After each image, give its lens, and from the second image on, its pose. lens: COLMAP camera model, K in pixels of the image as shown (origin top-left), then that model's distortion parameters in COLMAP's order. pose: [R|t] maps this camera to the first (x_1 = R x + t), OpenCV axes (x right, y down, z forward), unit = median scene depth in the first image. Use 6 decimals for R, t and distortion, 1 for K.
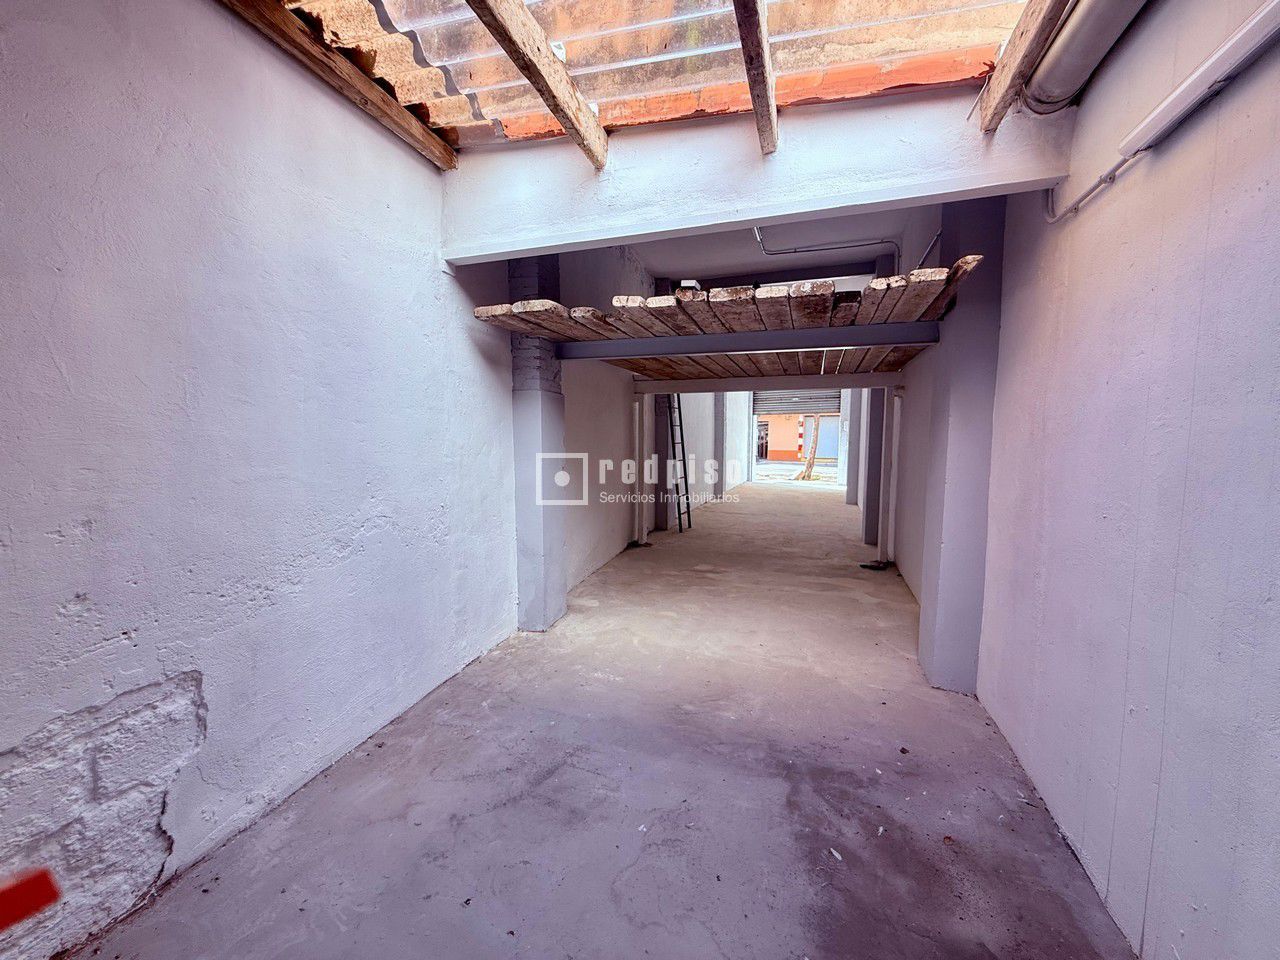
lens RADIAL K [[509.1, 0, 638.1], [0, 509.1, 480.8], [0, 0, 1]] dist [0.000057, -0.000076]
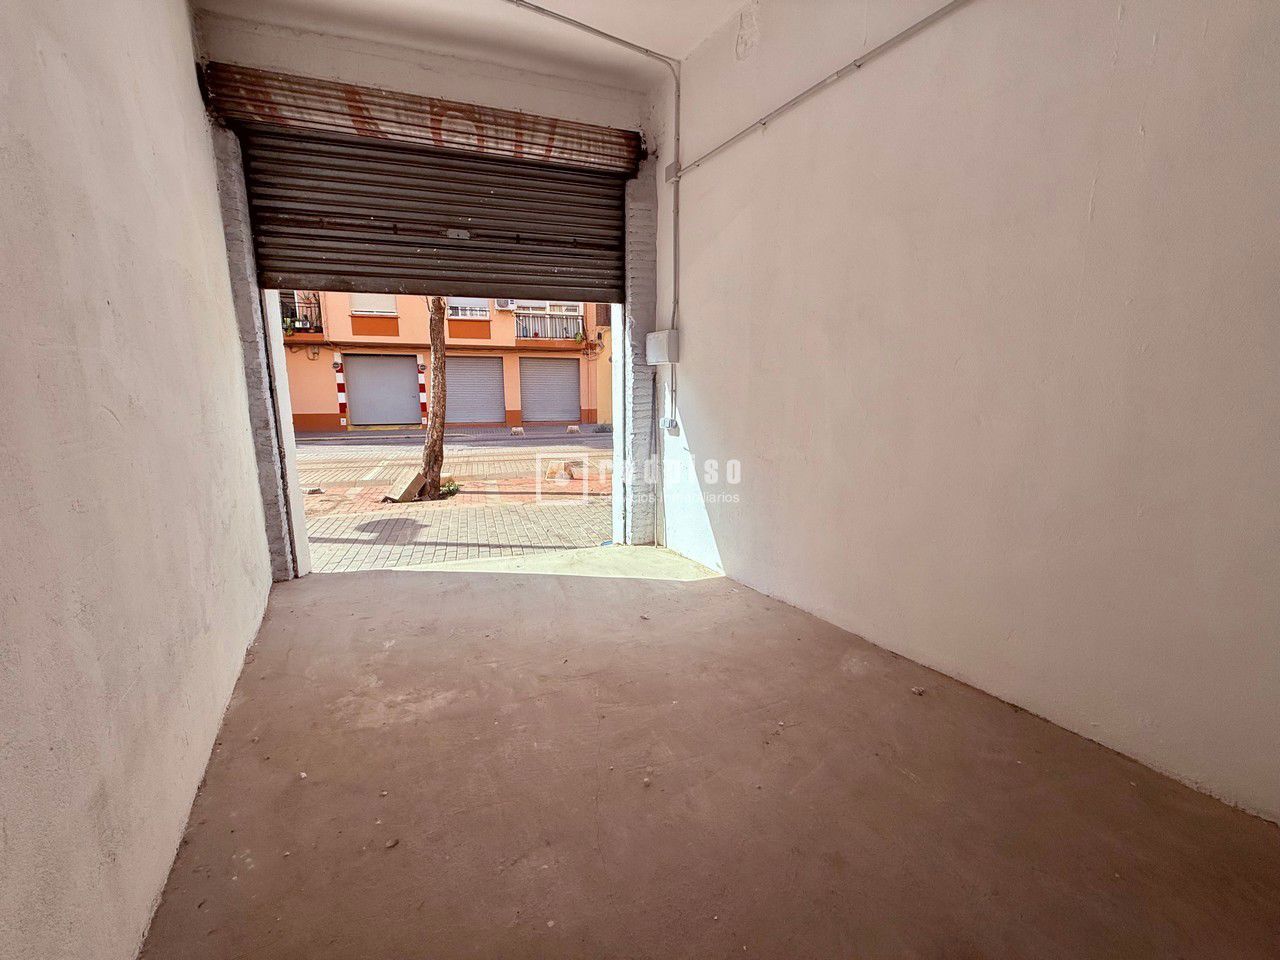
lens RADIAL K [[509.1, 0, 638.1], [0, 509.1, 480.8], [0, 0, 1]] dist [0.000057, -0.000076]
pose [[0.633400, -0.138489, 0.761331, 0.967872], [0.070089, 0.990078, 0.121788, -0.395025], [-0.770644, -0.023779, 0.636822, 4.704008]]
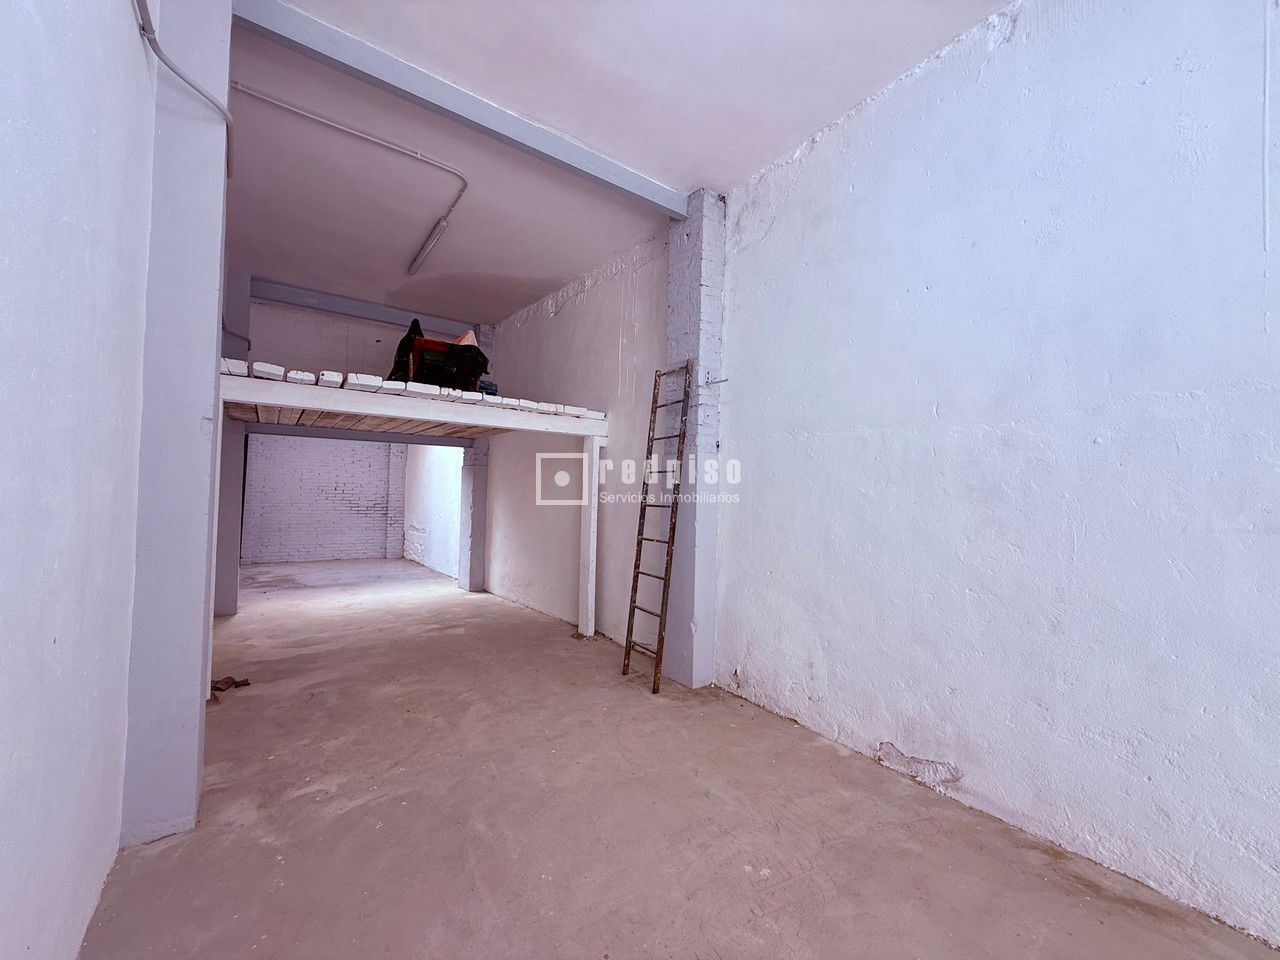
lens RADIAL K [[509.1, 0, 638.1], [0, 509.1, 480.8], [0, 0, 1]] dist [0.000057, -0.000076]
pose [[-0.566726, -0.030463, -0.823343, 1.554238], [-0.093952, 0.995187, 0.027848, -0.339751], [0.818532, 0.093137, -0.566860, 3.889866]]
